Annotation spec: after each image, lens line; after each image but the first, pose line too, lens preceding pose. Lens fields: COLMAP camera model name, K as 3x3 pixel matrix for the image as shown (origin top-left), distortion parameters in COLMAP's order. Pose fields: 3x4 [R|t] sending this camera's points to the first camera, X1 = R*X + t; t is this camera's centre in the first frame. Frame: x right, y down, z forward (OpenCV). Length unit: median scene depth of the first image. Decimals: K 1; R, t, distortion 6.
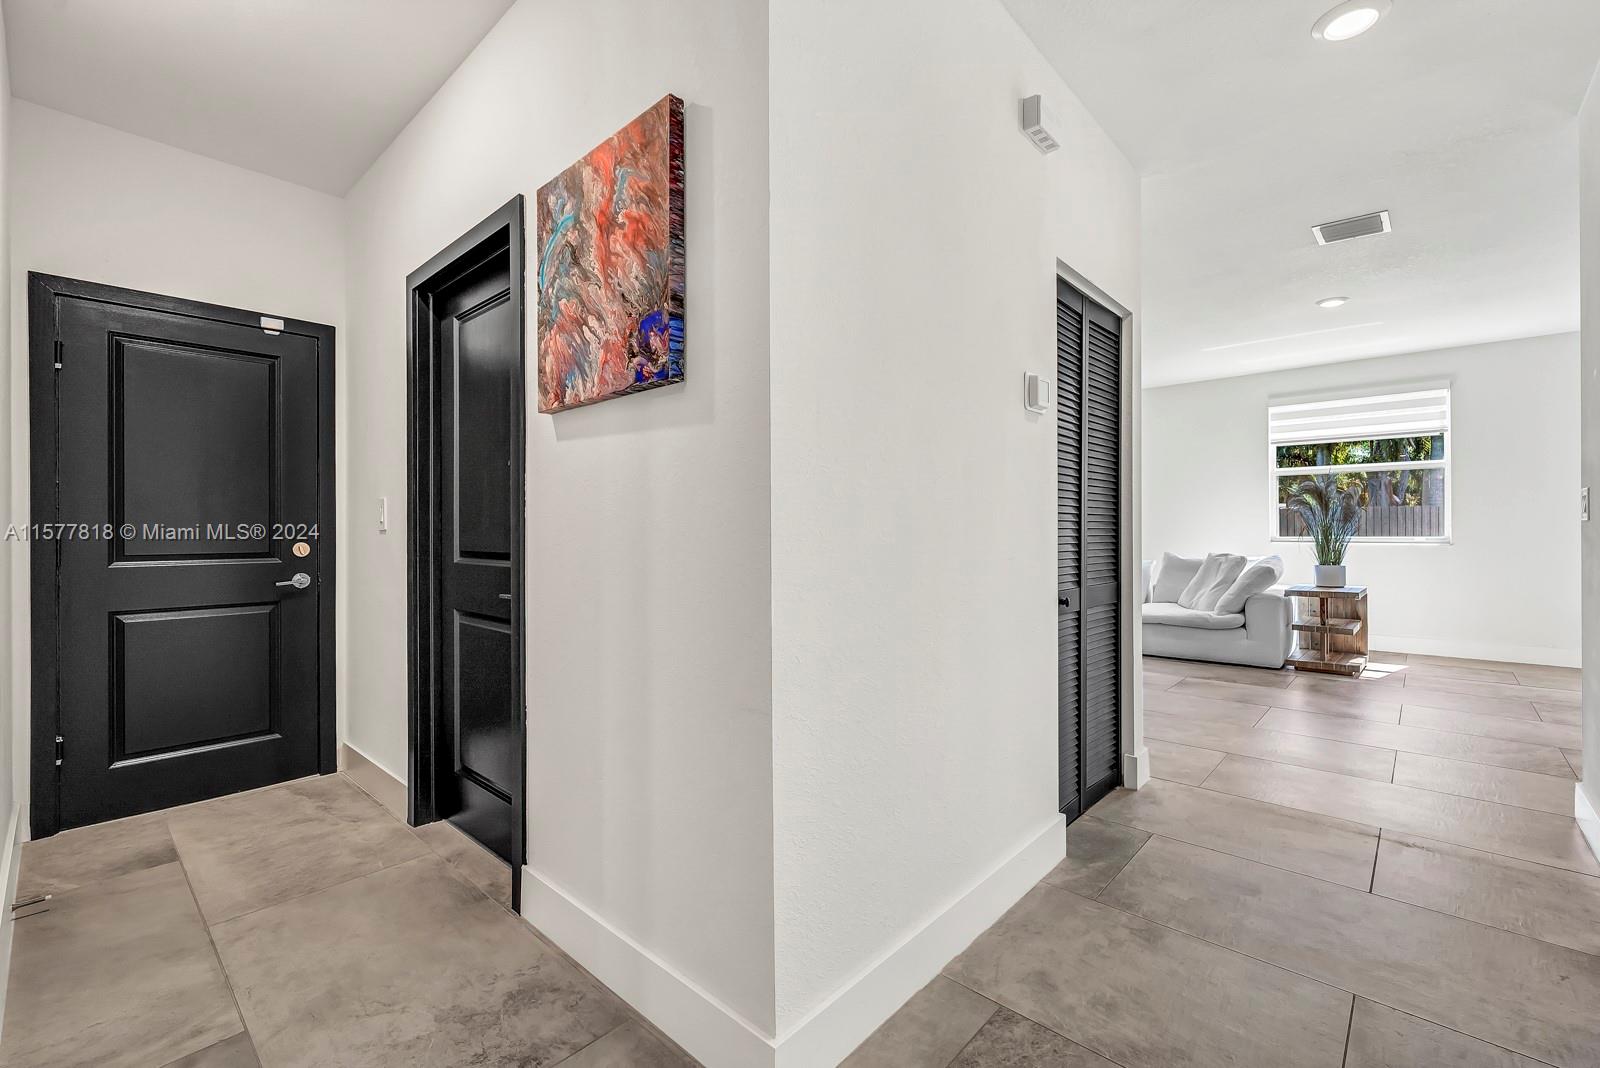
lens RADIAL K [[673.4, 0, 793.8], [0, 673.4, 527.8], [0, 0, 1]] dist [-0.001664, -0.000069]
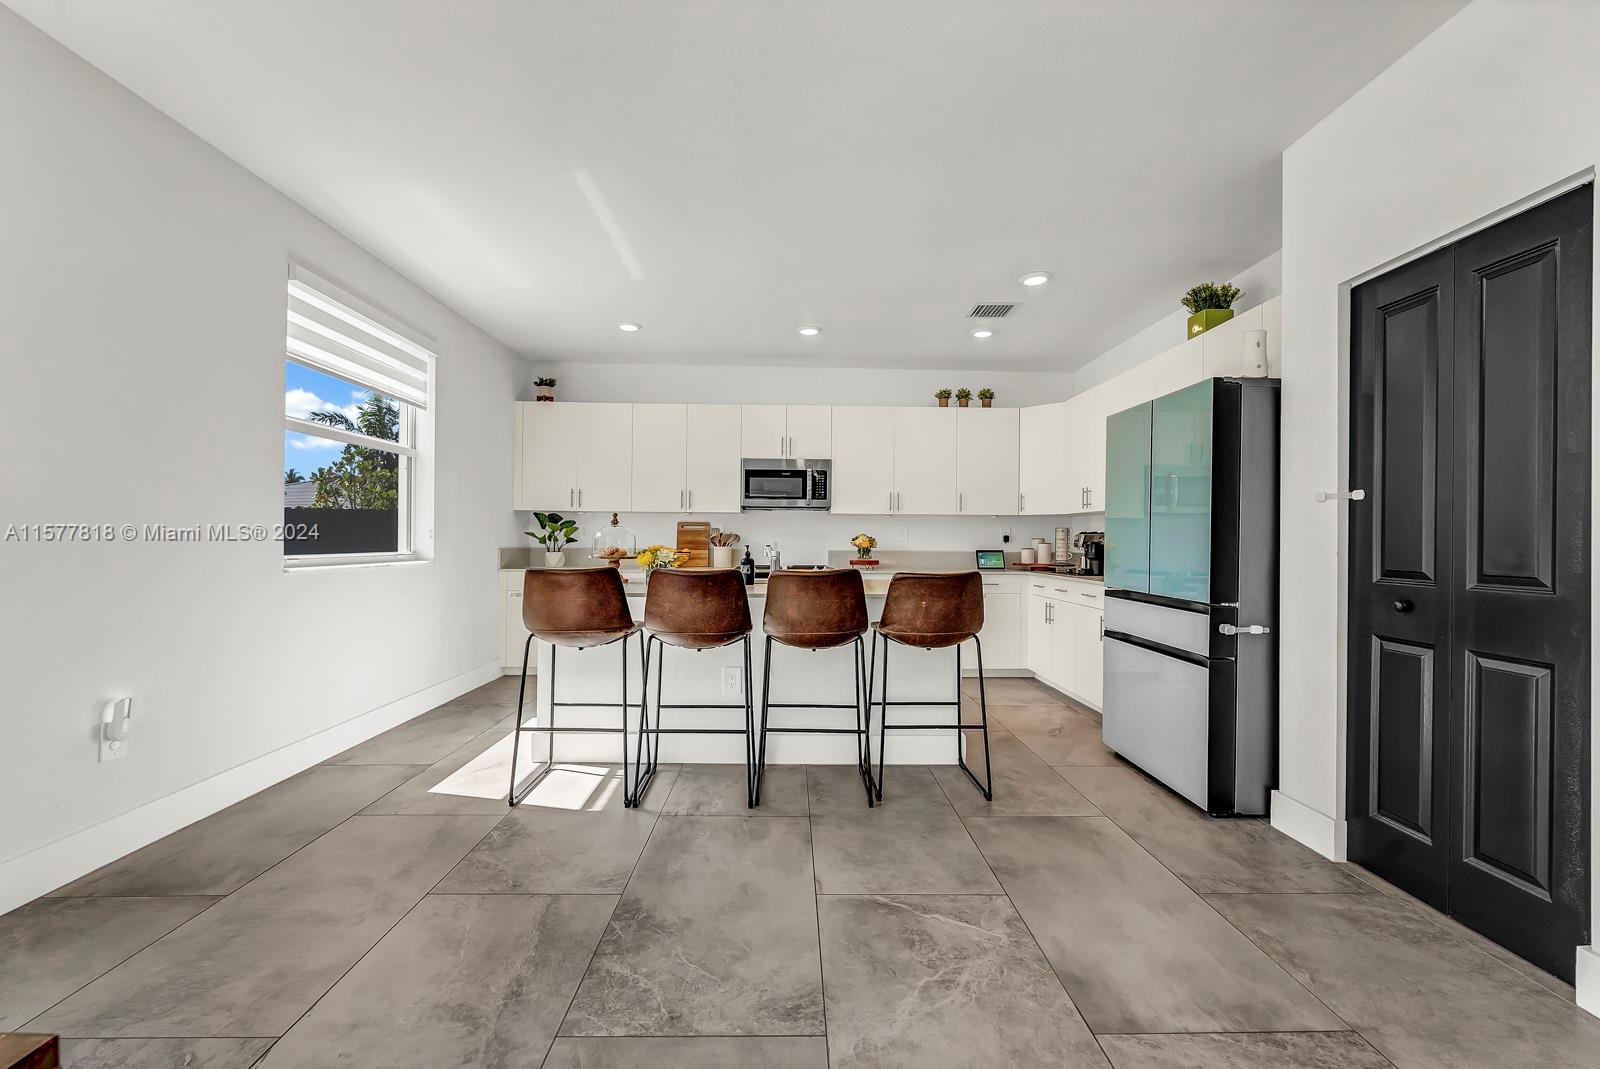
lens RADIAL K [[673.4, 0, 814.2], [0, 673.4, 537.0], [0, 0, 1]] dist [-0.001664, -0.000069]
pose [[-0.712369, -0.006432, 0.701775, 0.142267], [-0.012198, 0.999920, -0.003217, -0.004177], [-0.701699, -0.010852, -0.712391, 1.288390]]
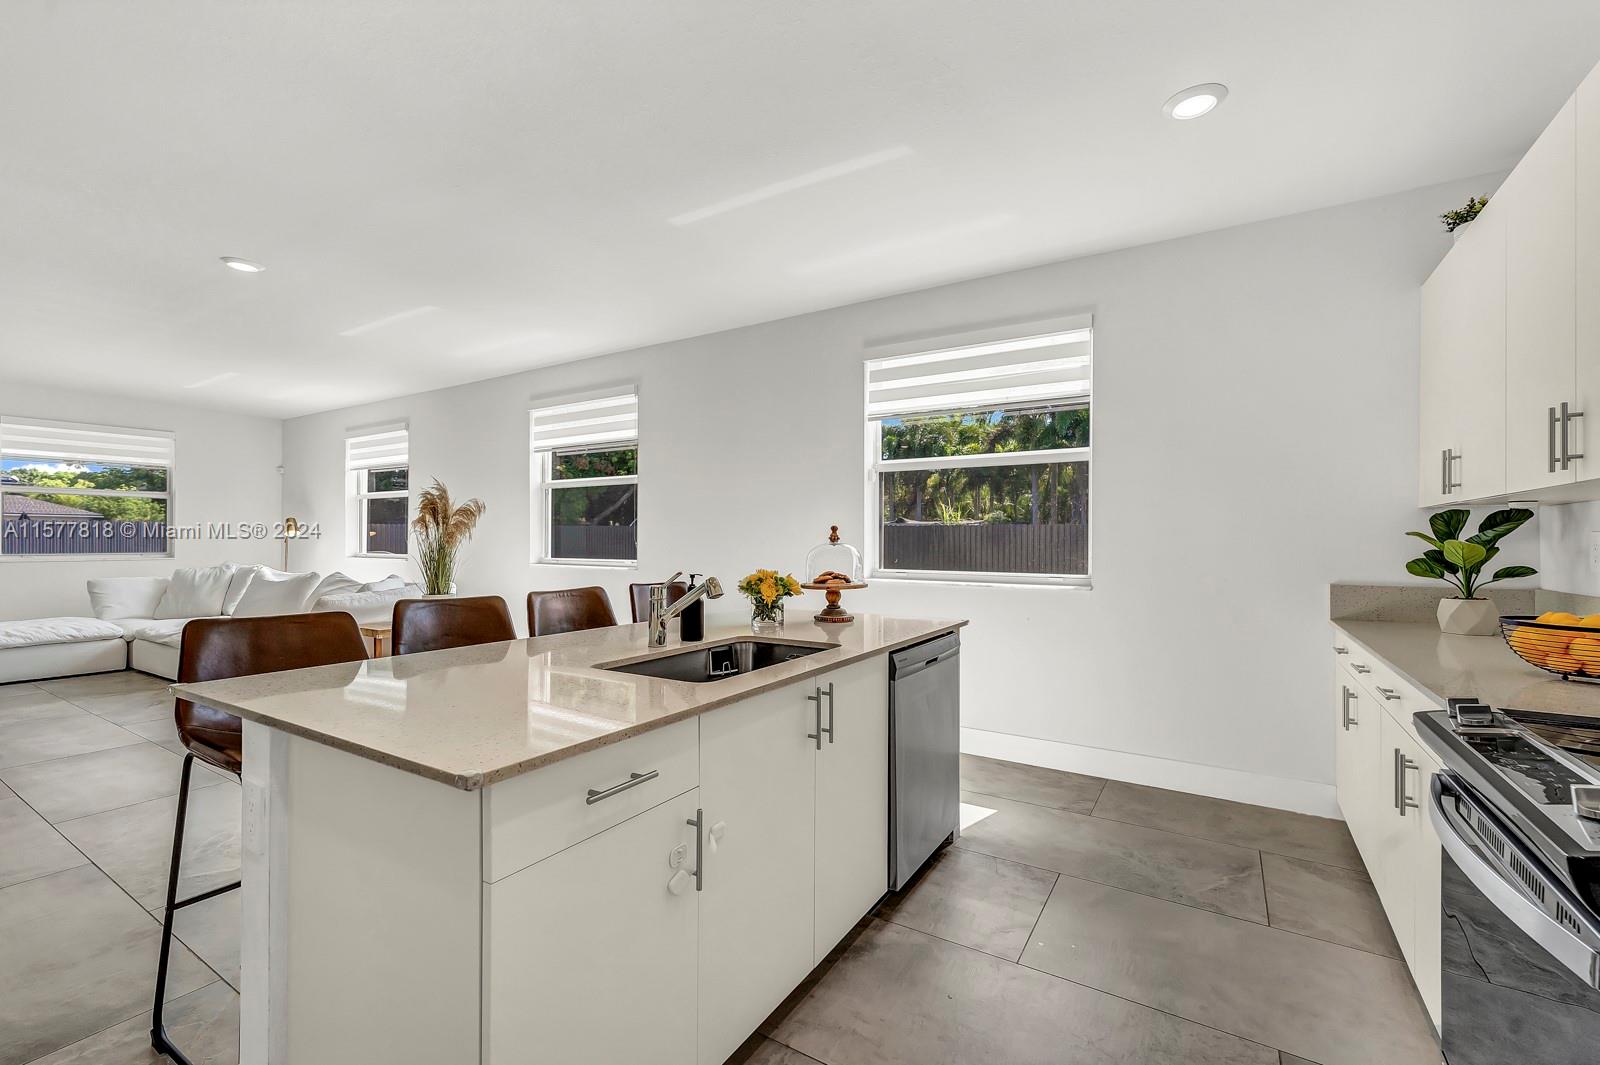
lens RADIAL K [[676.1, 0, 793.4], [0, 676.1, 536.8], [0, 0, 1]] dist [-0.000868, 0.001020]
pose [[0.981944, 0.003894, 0.189133, 0.626544], [-0.003465, 0.999991, -0.002600, -0.018129], [-0.189141, 0.001898, 0.981948, 0.476901]]
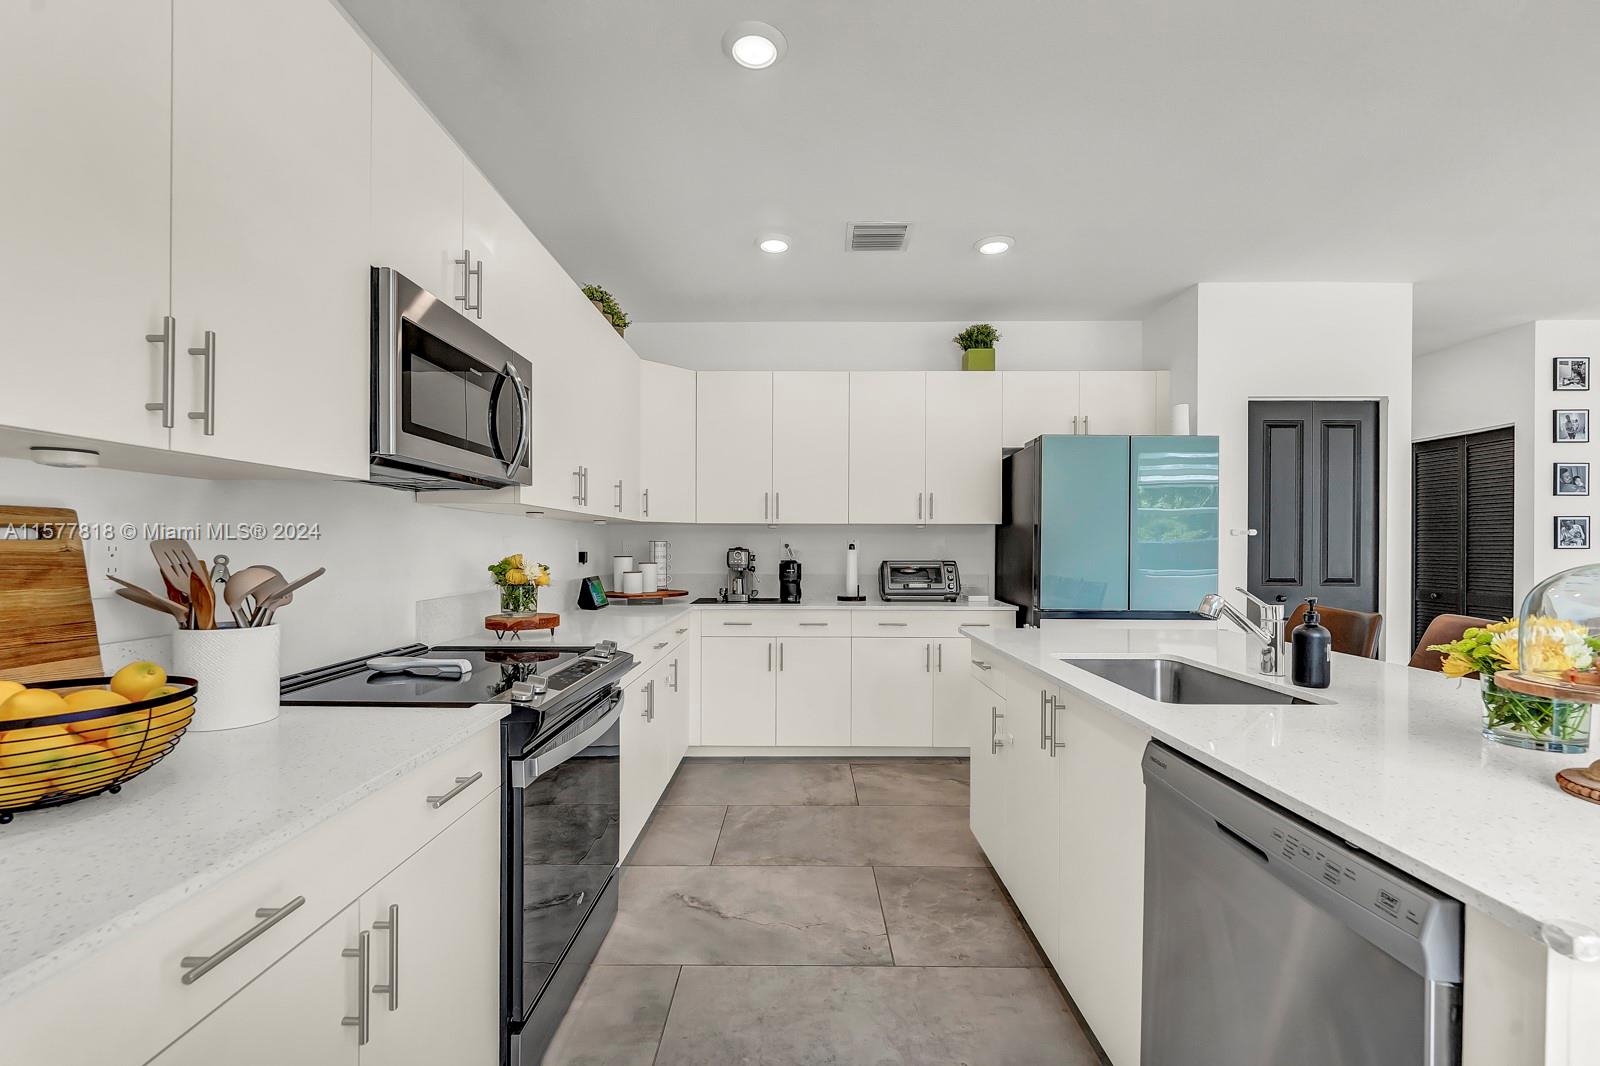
lens RADIAL K [[673.4, 0, 798.0], [0, 673.4, 546.9], [0, 0, 1]] dist [-0.001664, -0.000069]
pose [[-0.739313, -0.004572, -0.673347, 1.002865], [-0.004081, 0.999989, -0.002310, -0.018336], [0.673350, 0.001041, -0.739323, 0.936227]]
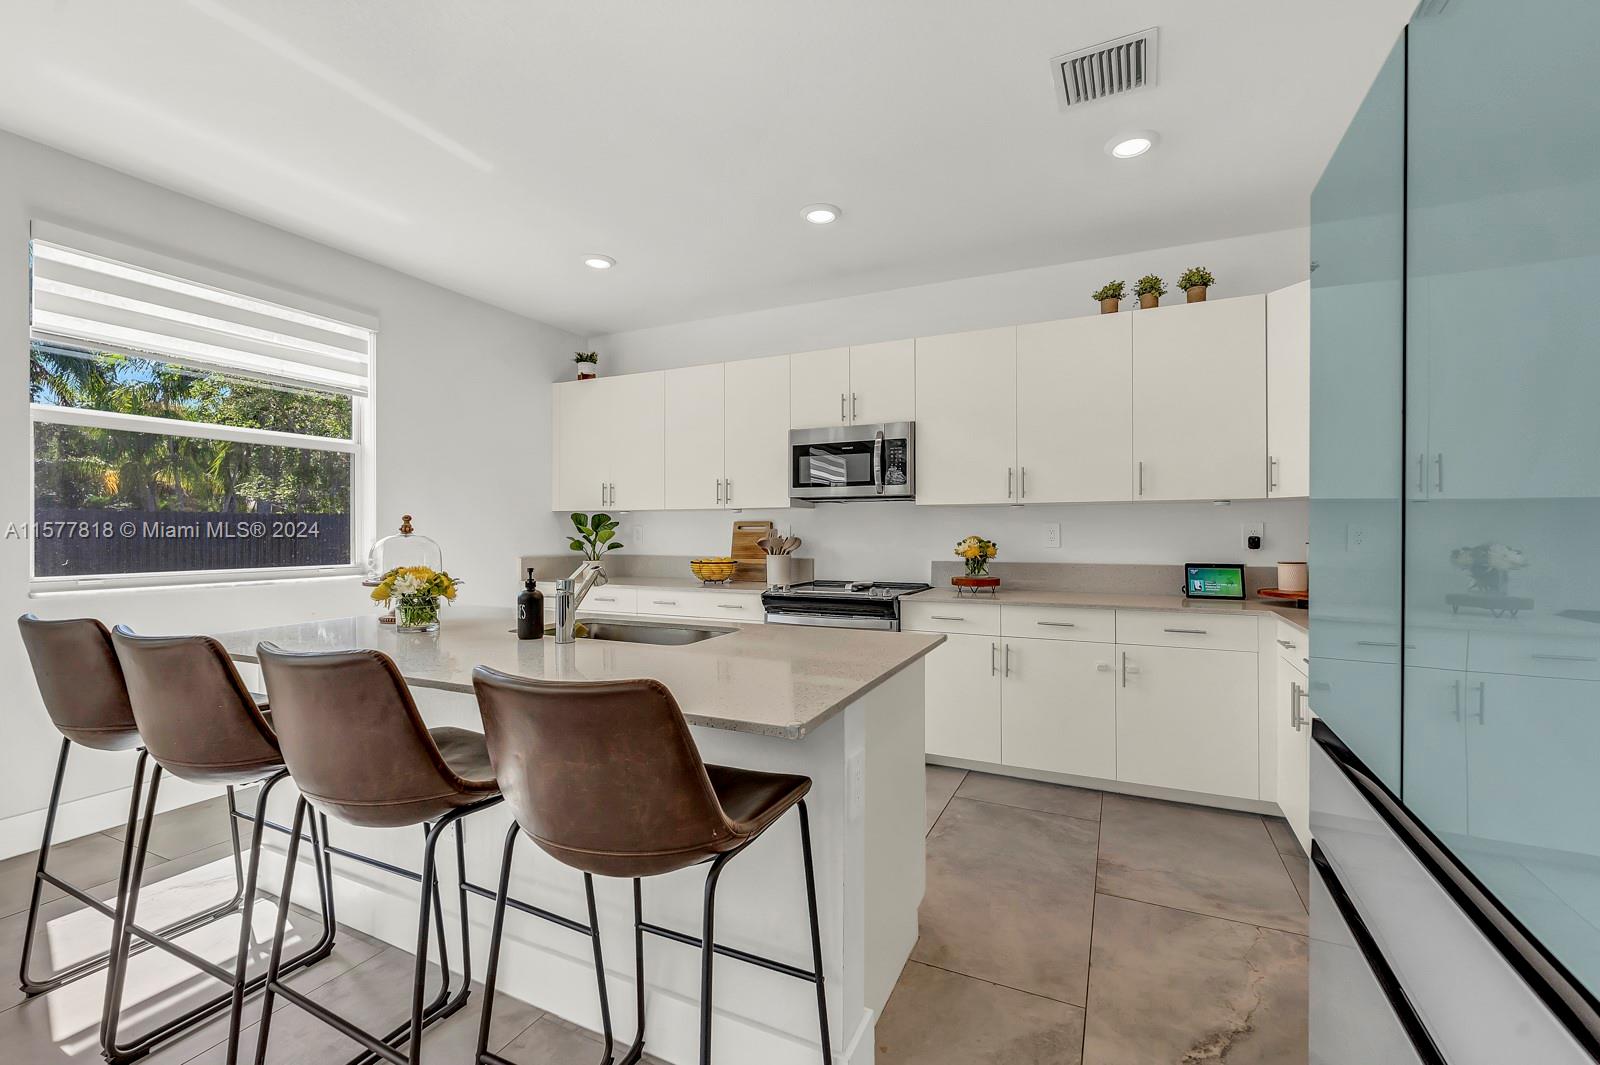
lens RADIAL K [[676.1, 0, 809.5], [0, 676.1, 531.2], [0, 0, 1]] dist [-0.000868, 0.001020]
pose [[-0.312424, -0.001260, 0.949942, 0.245984], [-0.002299, 0.999997, 0.000570, -0.018125], [-0.949940, -0.002006, -0.312426, 0.840883]]
